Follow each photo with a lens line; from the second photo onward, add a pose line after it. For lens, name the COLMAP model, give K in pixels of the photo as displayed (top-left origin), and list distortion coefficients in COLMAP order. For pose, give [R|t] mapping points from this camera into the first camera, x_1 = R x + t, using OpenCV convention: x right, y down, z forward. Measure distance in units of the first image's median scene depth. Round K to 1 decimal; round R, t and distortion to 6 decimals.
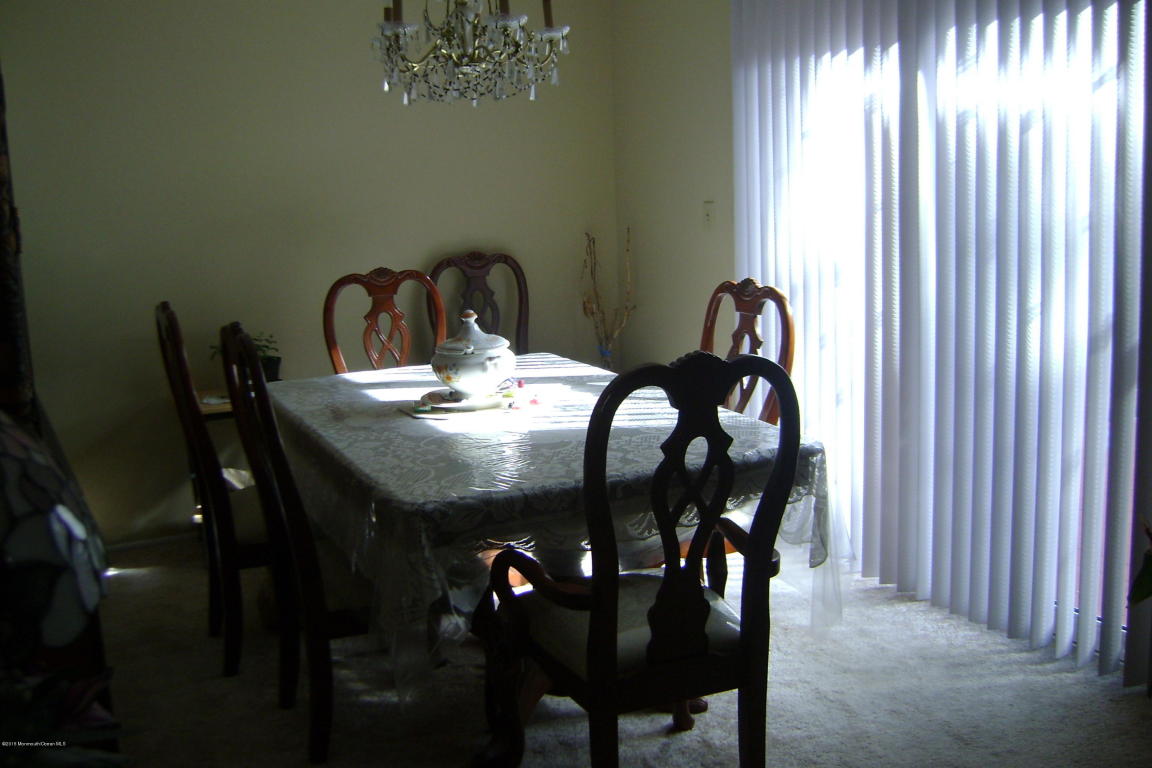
lens RADIAL K [[1207.3, 0, 576.9], [0, 1207.3, 385.3], [0, 0, 1]] dist [-0.129069, 0.000000]
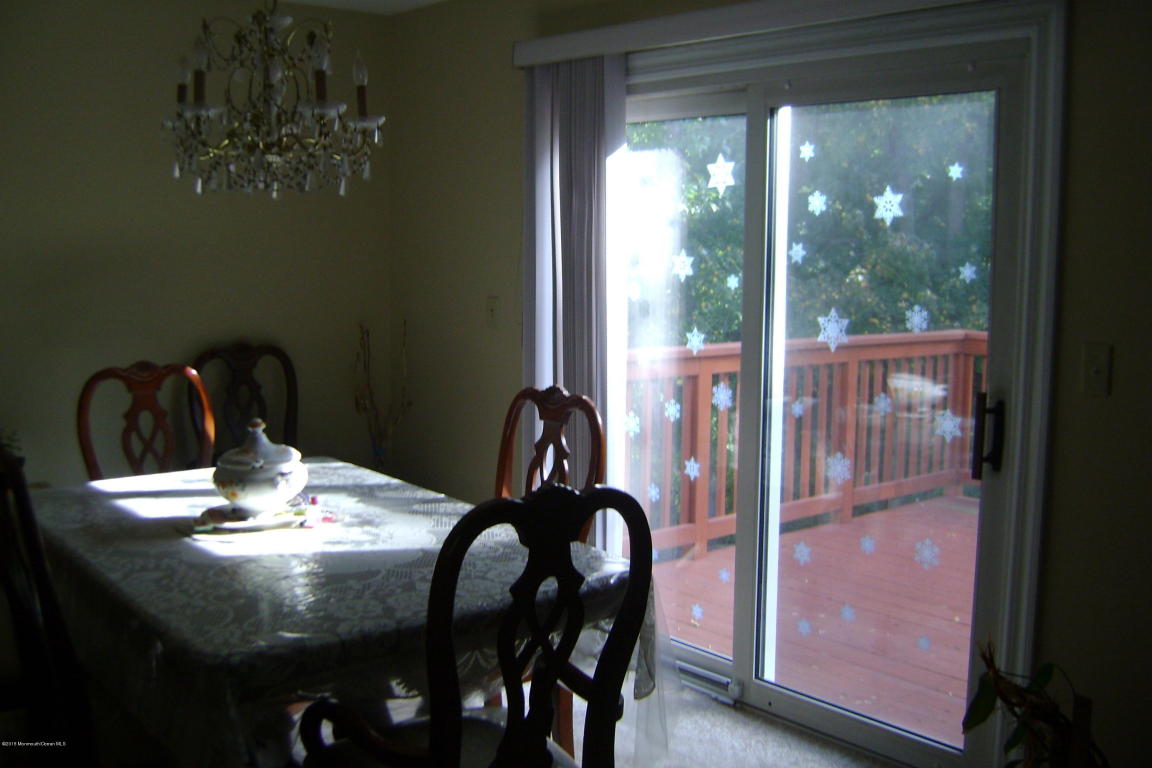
lens RADIAL K [[1207.3, 0, 575.5], [0, 1207.3, 382.2], [0, 0, 1]] dist [-0.129069, 0.000000]
pose [[0.975387, 0.014132, 0.220047, -0.061713], [0.000098, 0.997916, -0.064523, -0.036280], [-0.220500, 0.062956, 0.973353, 0.082083]]
